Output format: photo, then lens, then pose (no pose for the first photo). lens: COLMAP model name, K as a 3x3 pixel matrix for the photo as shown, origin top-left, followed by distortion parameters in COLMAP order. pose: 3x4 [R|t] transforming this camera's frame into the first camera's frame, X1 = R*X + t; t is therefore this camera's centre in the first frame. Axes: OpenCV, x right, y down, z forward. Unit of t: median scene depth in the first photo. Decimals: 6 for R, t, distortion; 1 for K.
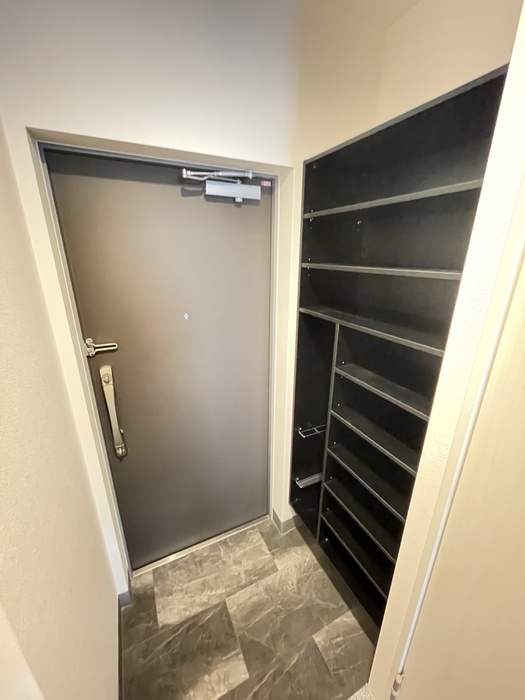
lens RADIAL K [[283.0, 0, 263.7], [0, 283.0, 349.7], [0, 0, 1]] dist [-0.003114, -0.000137]
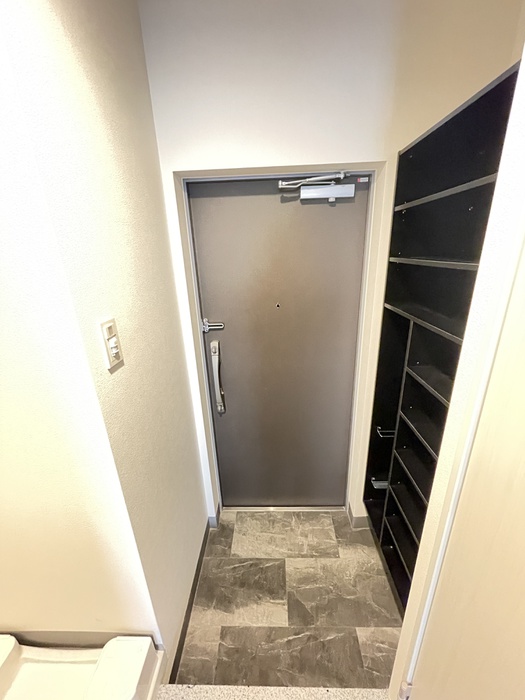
lens RADIAL K [[283.0, 0, 268.4], [0, 283.0, 352.6], [0, 0, 1]] dist [-0.003114, -0.000137]
pose [[0.886690, 0.119875, -0.446555, 0.237376], [-0.111774, 0.992734, 0.044551, 0.023952], [0.448651, 0.010410, 0.893646, -0.059041]]
